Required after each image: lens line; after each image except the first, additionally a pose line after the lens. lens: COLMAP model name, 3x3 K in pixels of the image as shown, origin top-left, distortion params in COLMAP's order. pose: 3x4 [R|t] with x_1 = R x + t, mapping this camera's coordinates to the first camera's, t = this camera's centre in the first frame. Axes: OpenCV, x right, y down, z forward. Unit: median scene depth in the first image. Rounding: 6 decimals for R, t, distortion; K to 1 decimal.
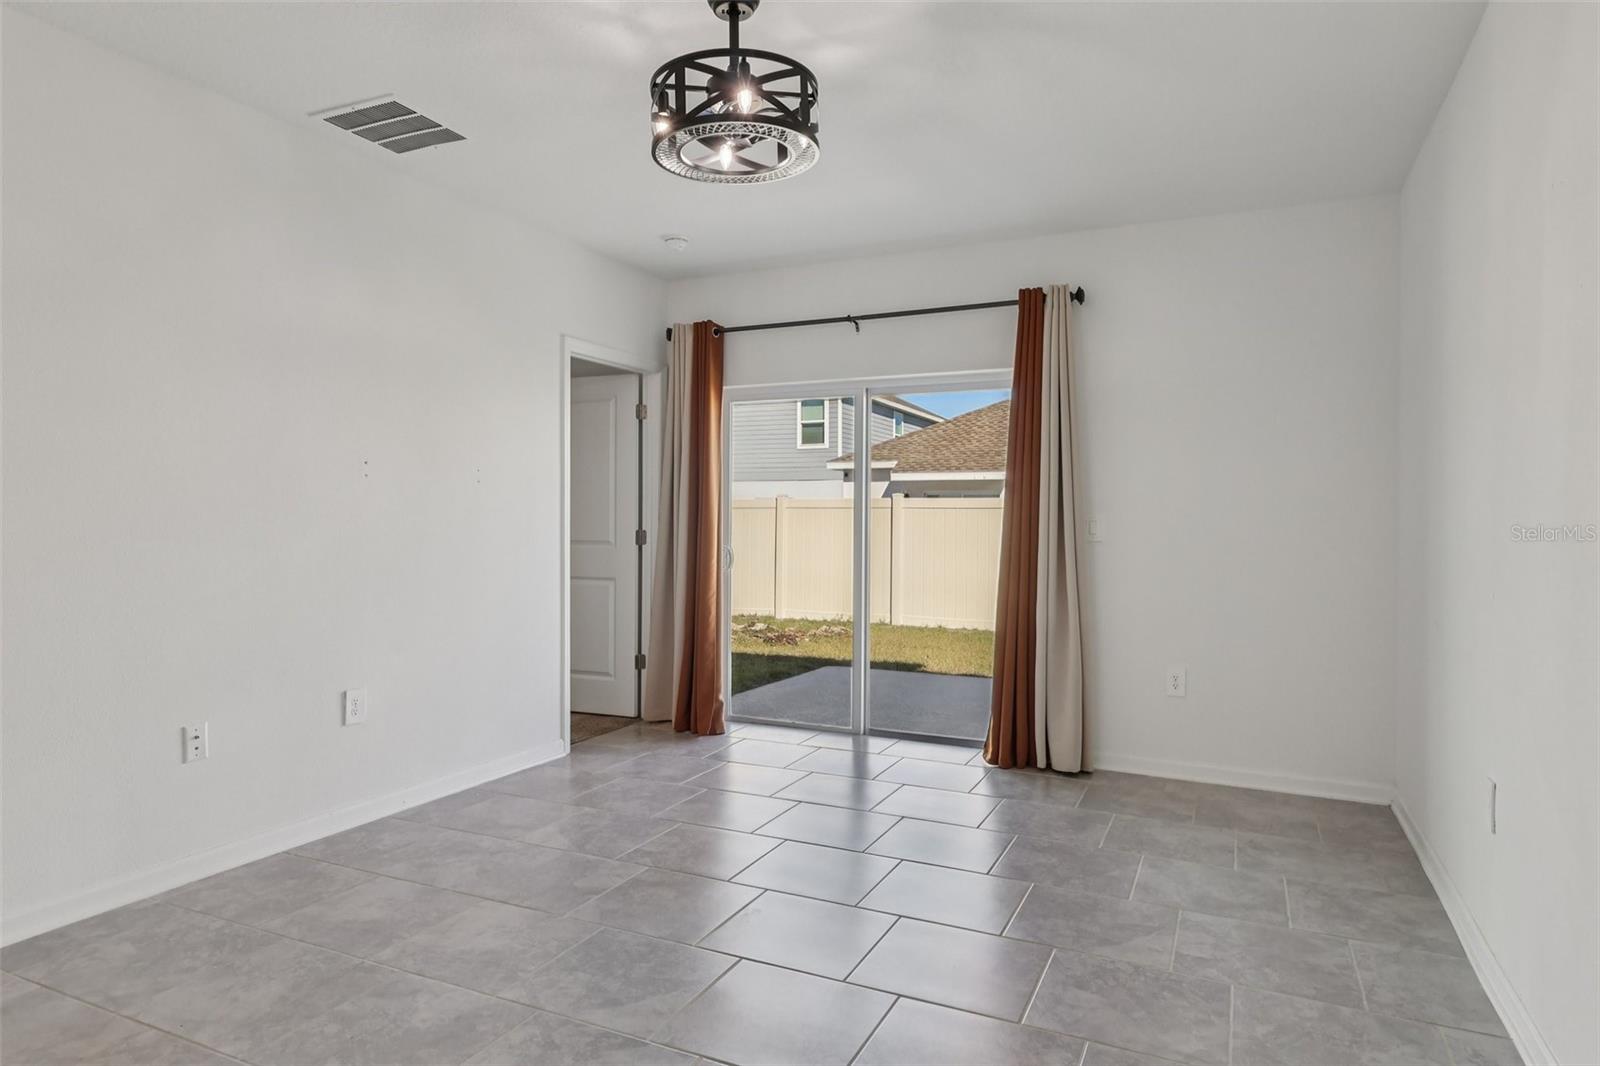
lens RADIAL K [[956.4, 0, 797.0], [0, 956.4, 554.0], [0, 0, 1]] dist [0.004491, 0.002033]
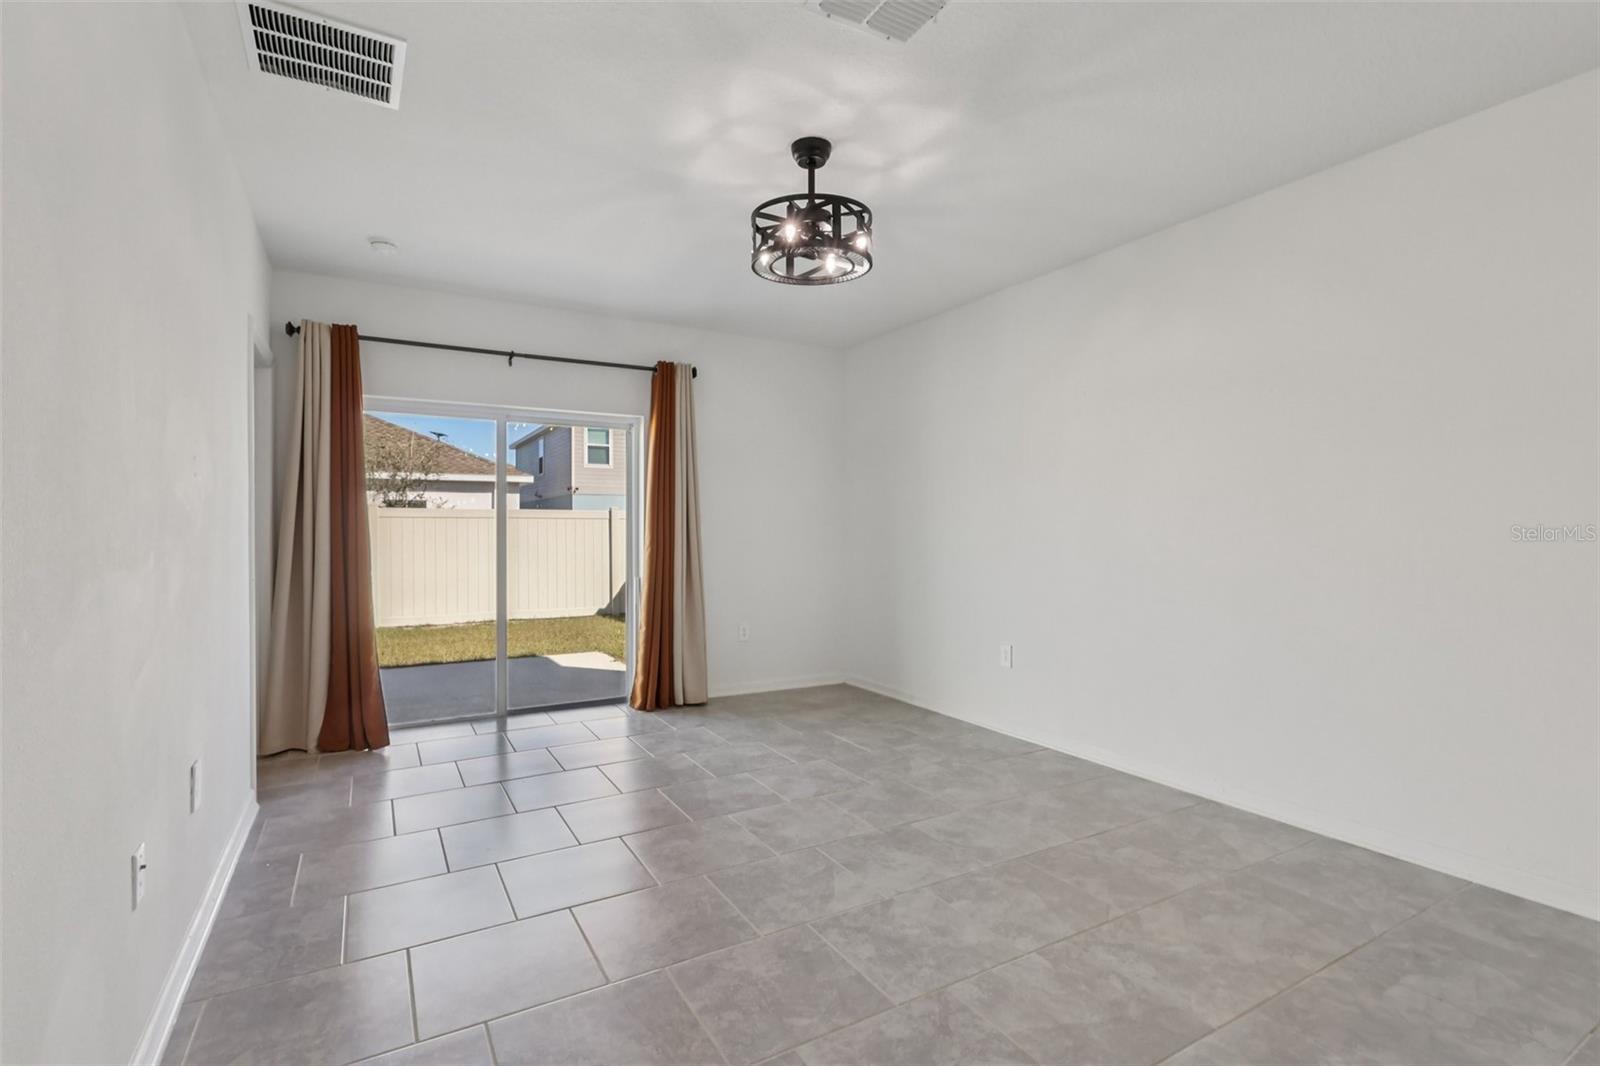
lens RADIAL K [[747.4, 0, 806.9], [0, 747.4, 537.6], [0, 0, 1]] dist [-0.001489, 0.000490]
pose [[0.563151, -0.014774, 0.826222, -0.537327], [0.035577, 0.999347, -0.006380, -0.006757], [-0.825588, 0.032987, 0.563309, 0.225950]]
